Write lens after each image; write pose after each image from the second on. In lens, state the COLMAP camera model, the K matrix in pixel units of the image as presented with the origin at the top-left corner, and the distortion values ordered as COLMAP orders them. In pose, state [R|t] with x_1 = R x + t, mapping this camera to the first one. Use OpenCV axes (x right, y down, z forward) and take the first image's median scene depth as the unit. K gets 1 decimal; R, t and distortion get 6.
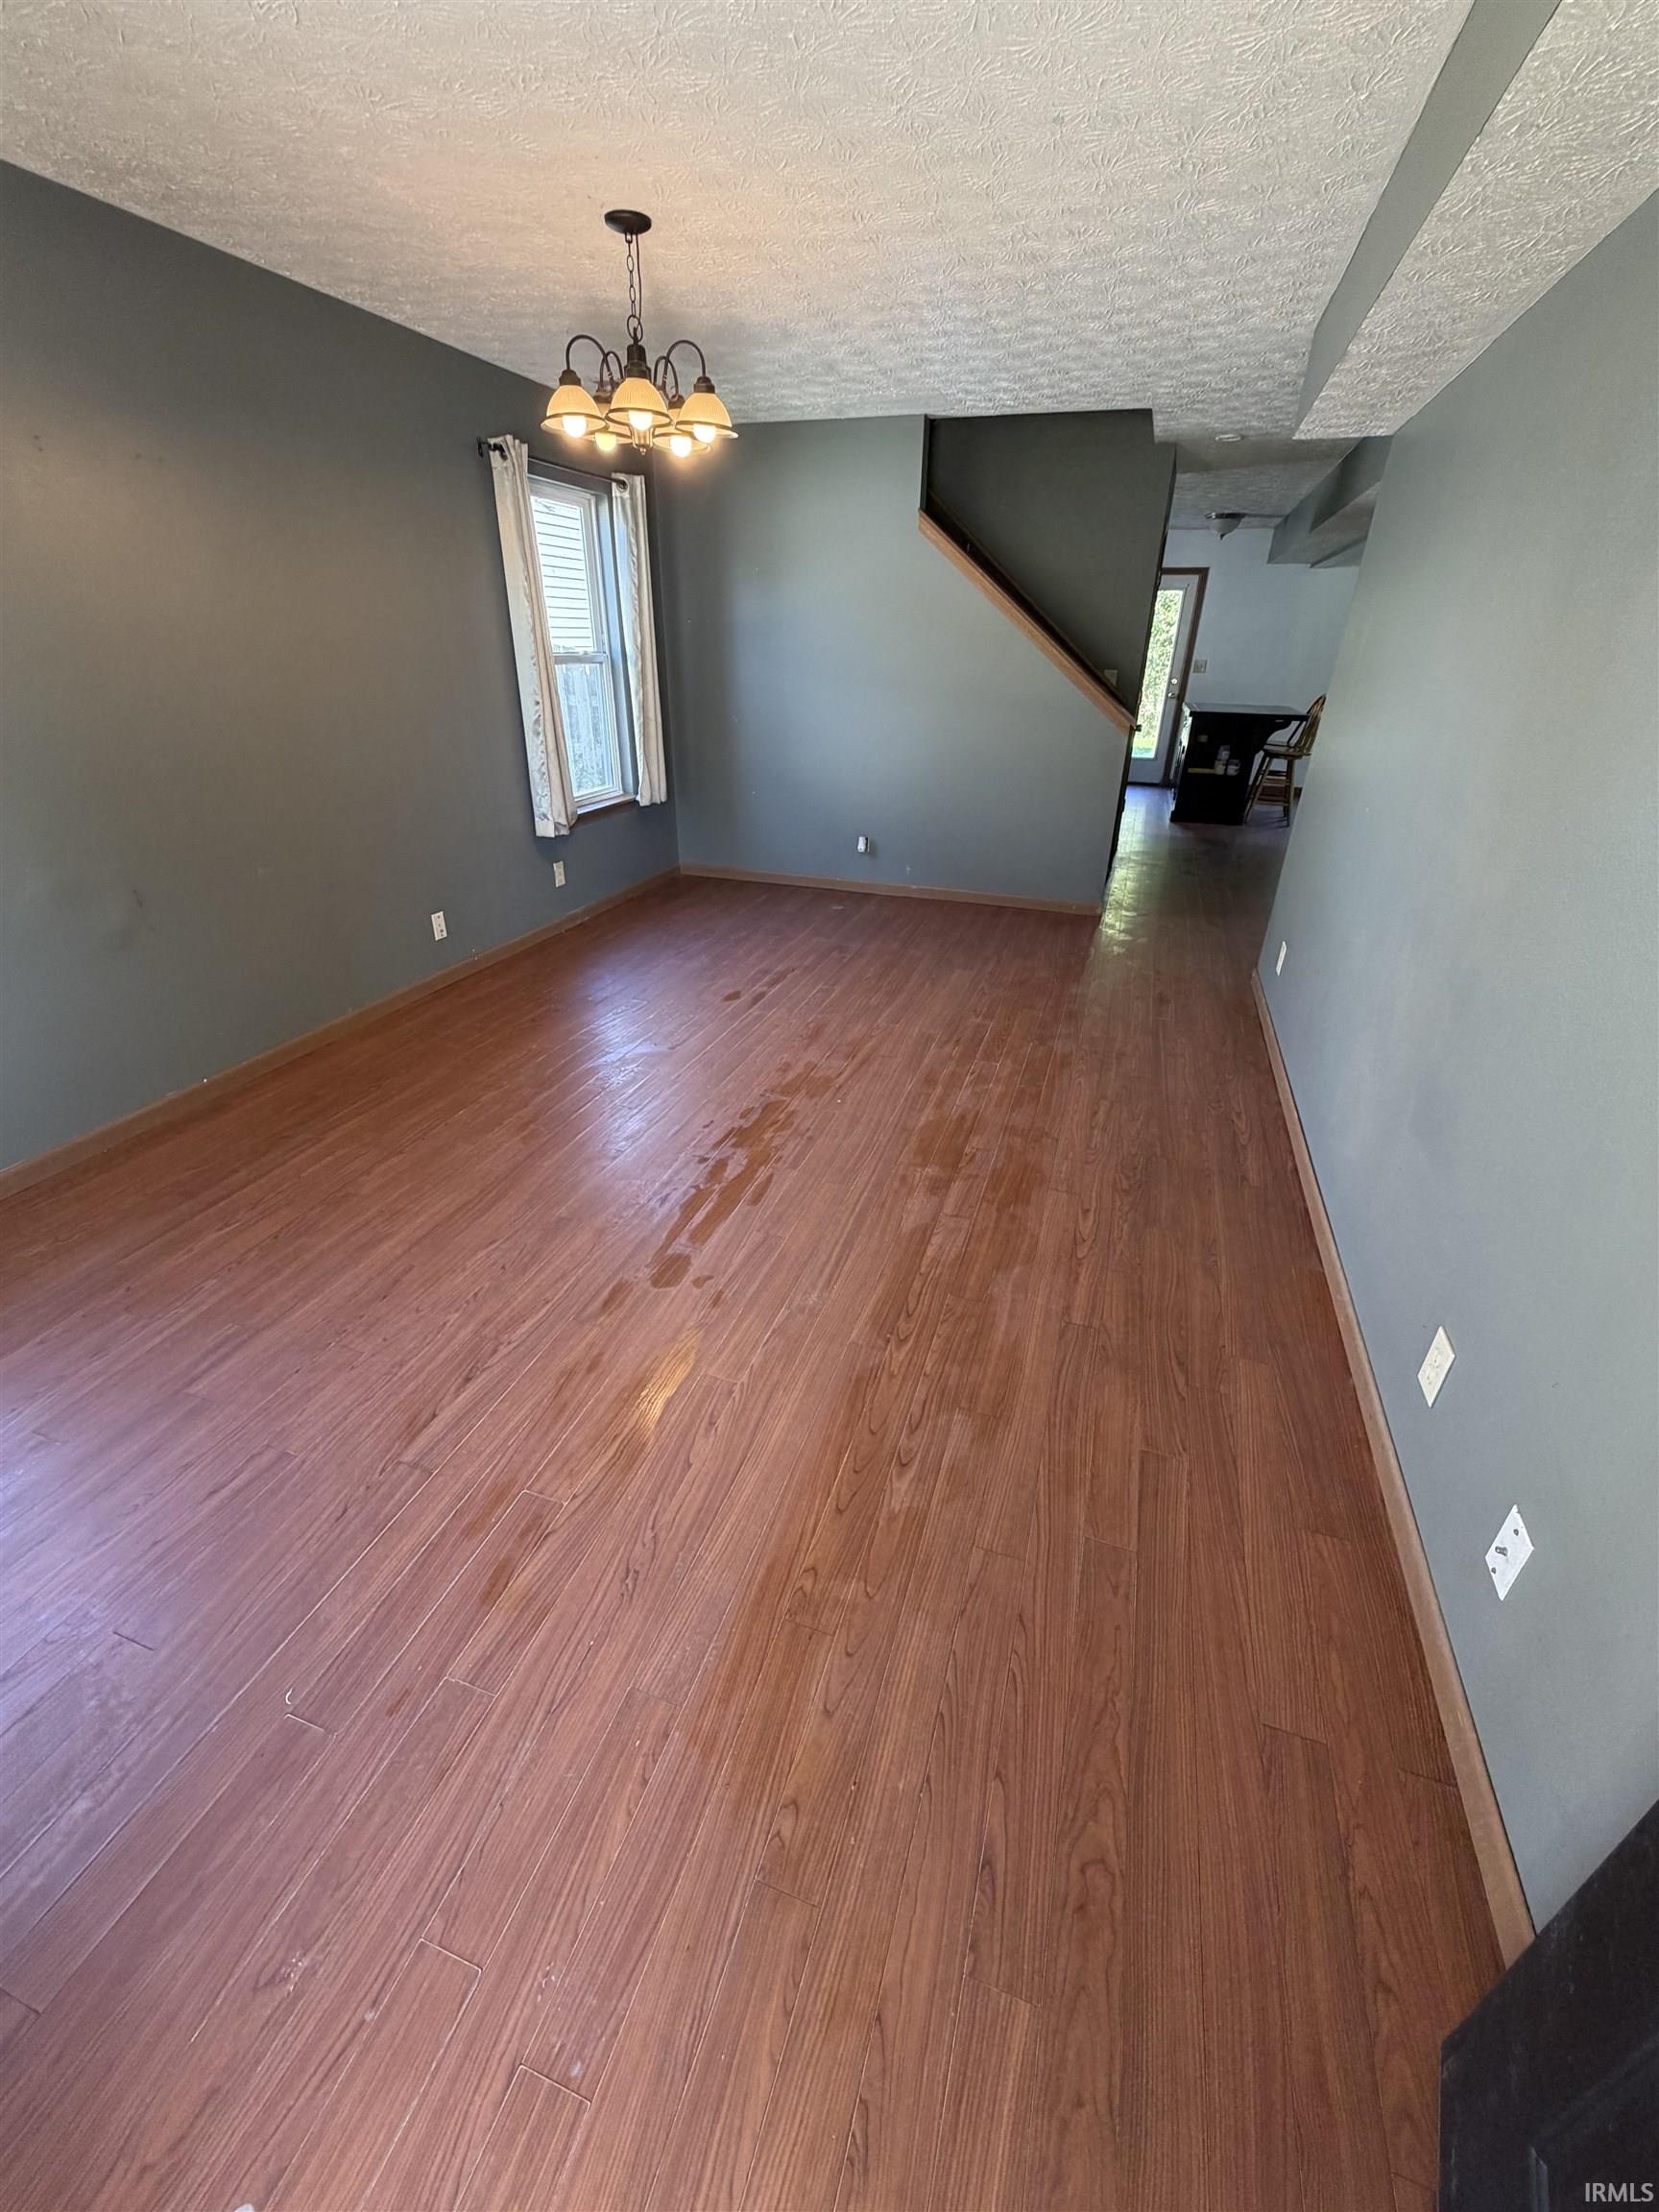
lens RADIAL K [[879.7, 0, 831.4], [0, 879.7, 1102.2], [0, 0, 1]] dist [-0.002607, 0.000770]
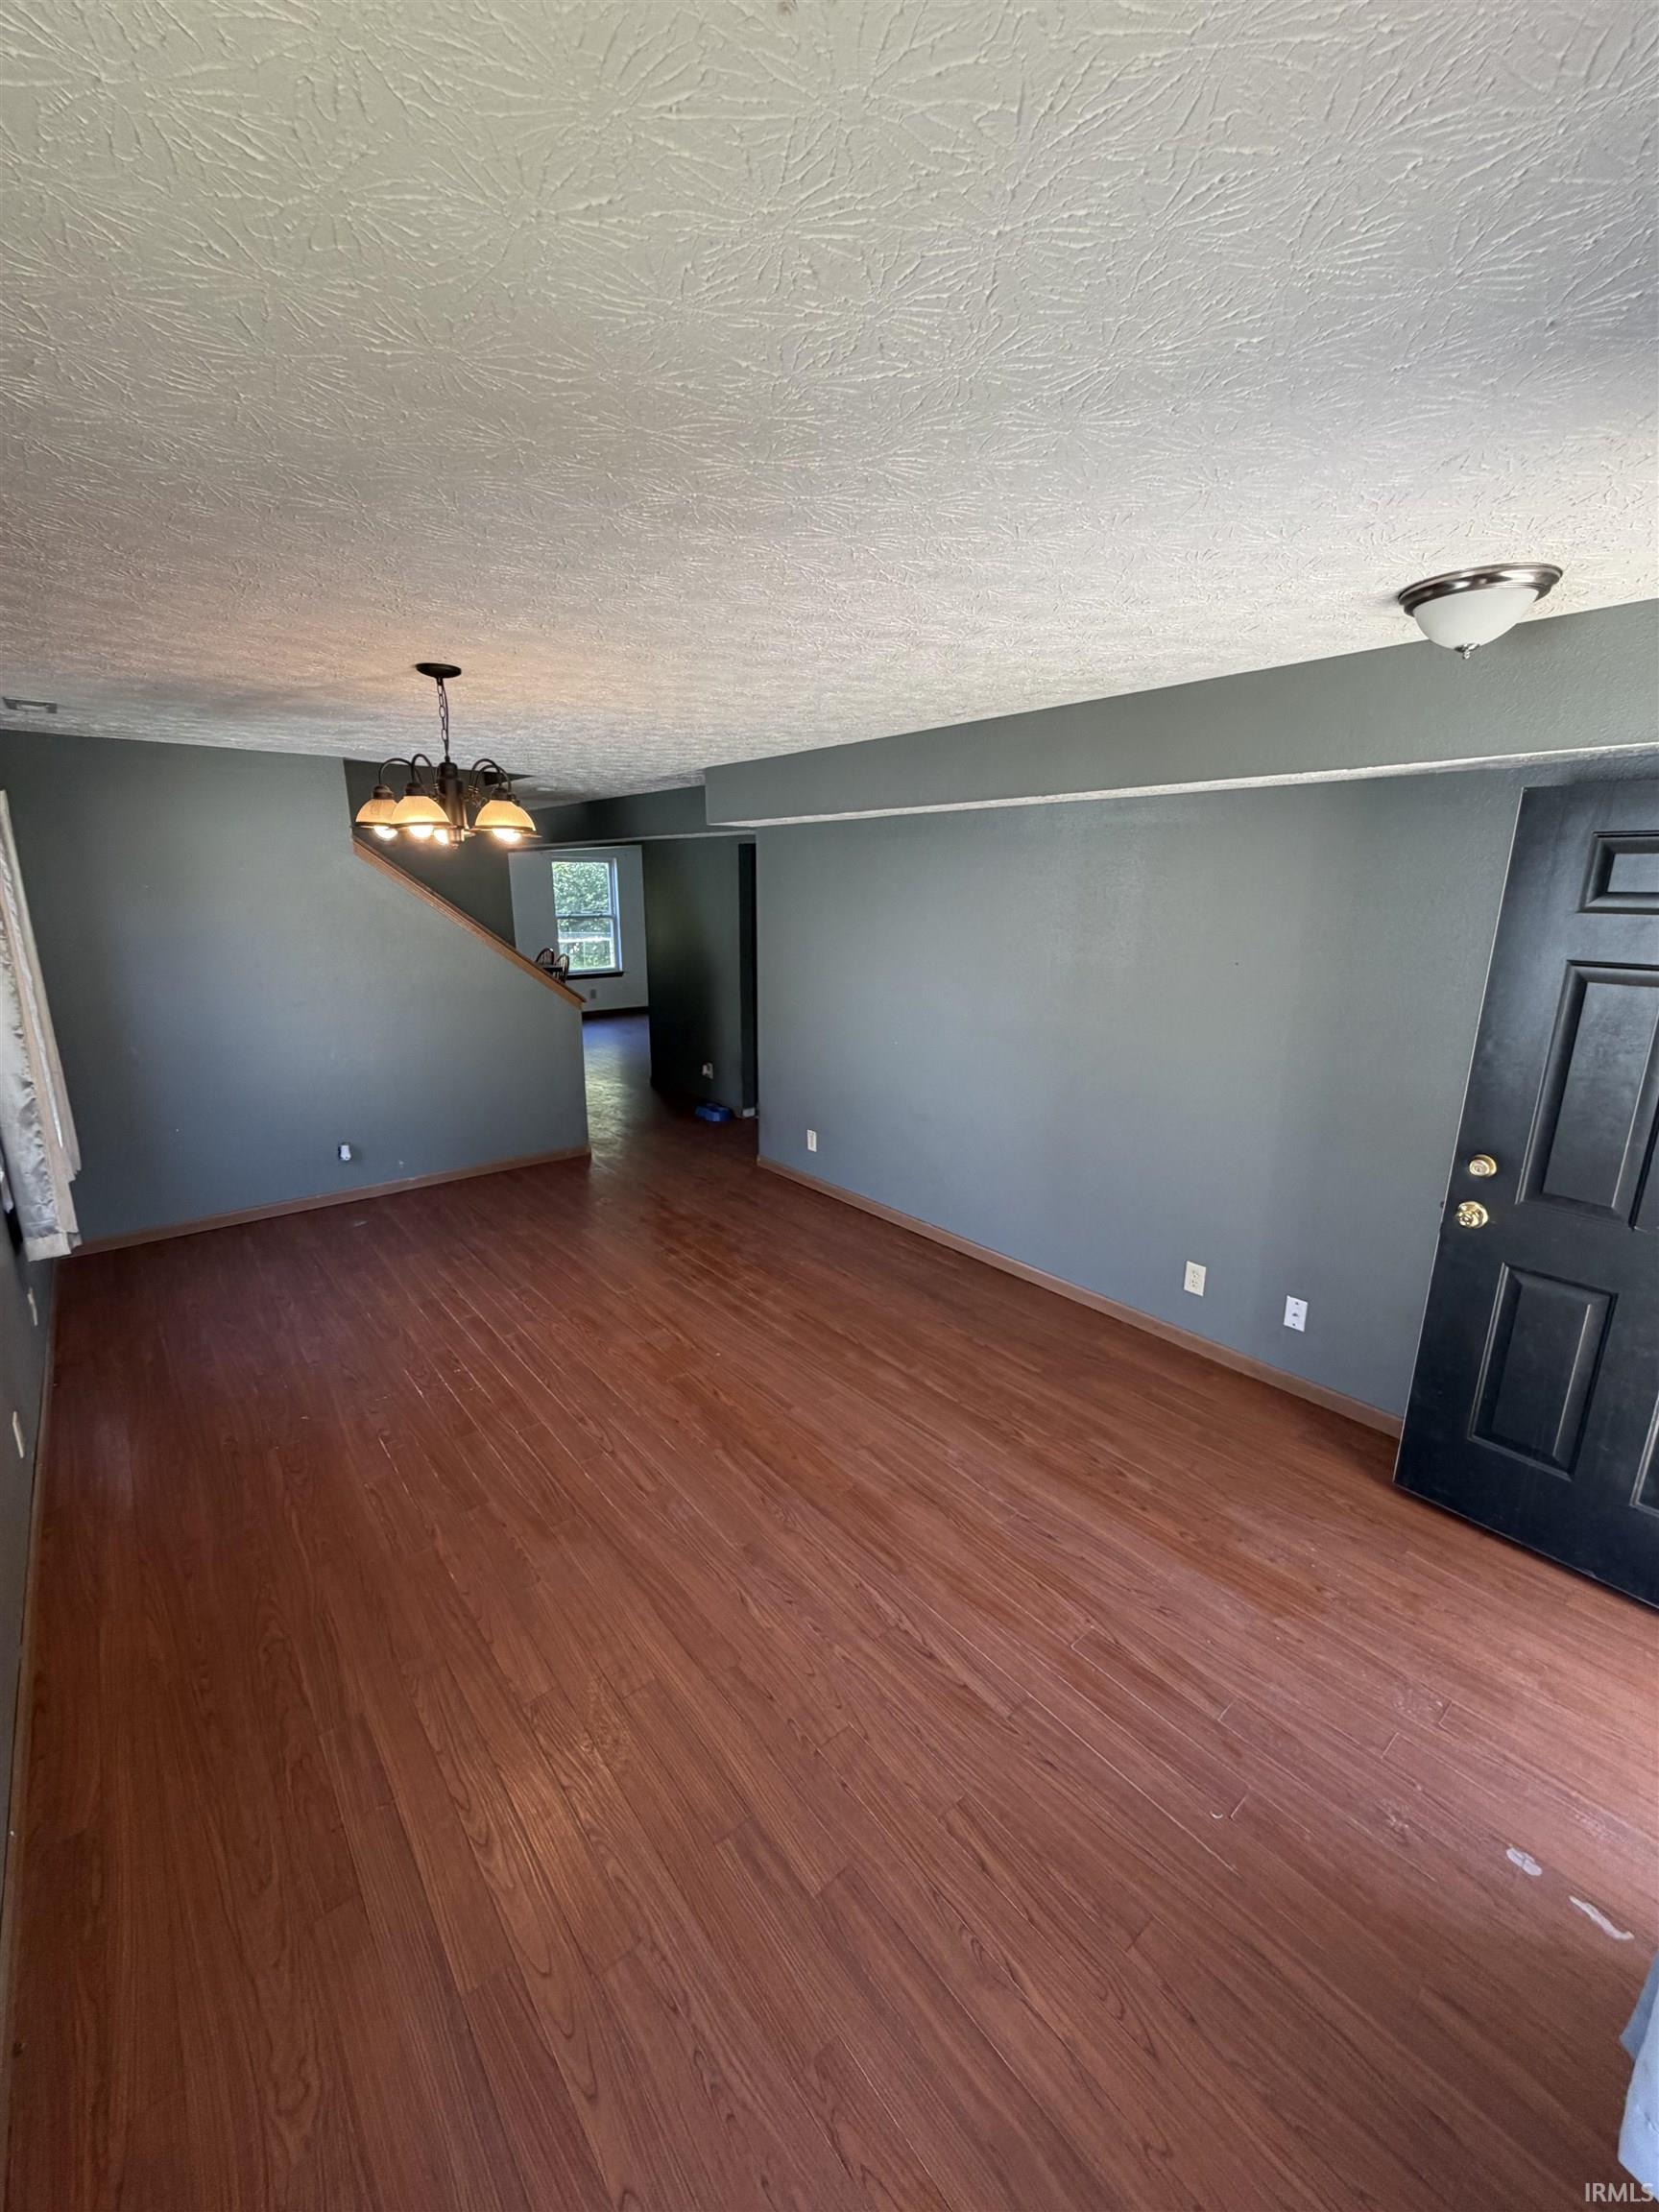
lens RADIAL K [[879.7, 0, 830.9], [0, 879.7, 1103.5], [0, 0, 1]] dist [-0.002607, 0.000770]
pose [[0.529522, -0.223681, 0.818275, -1.089505], [0.399951, 0.916499, -0.008284, -0.324898], [-0.748095, 0.331656, 0.574768, 0.195402]]
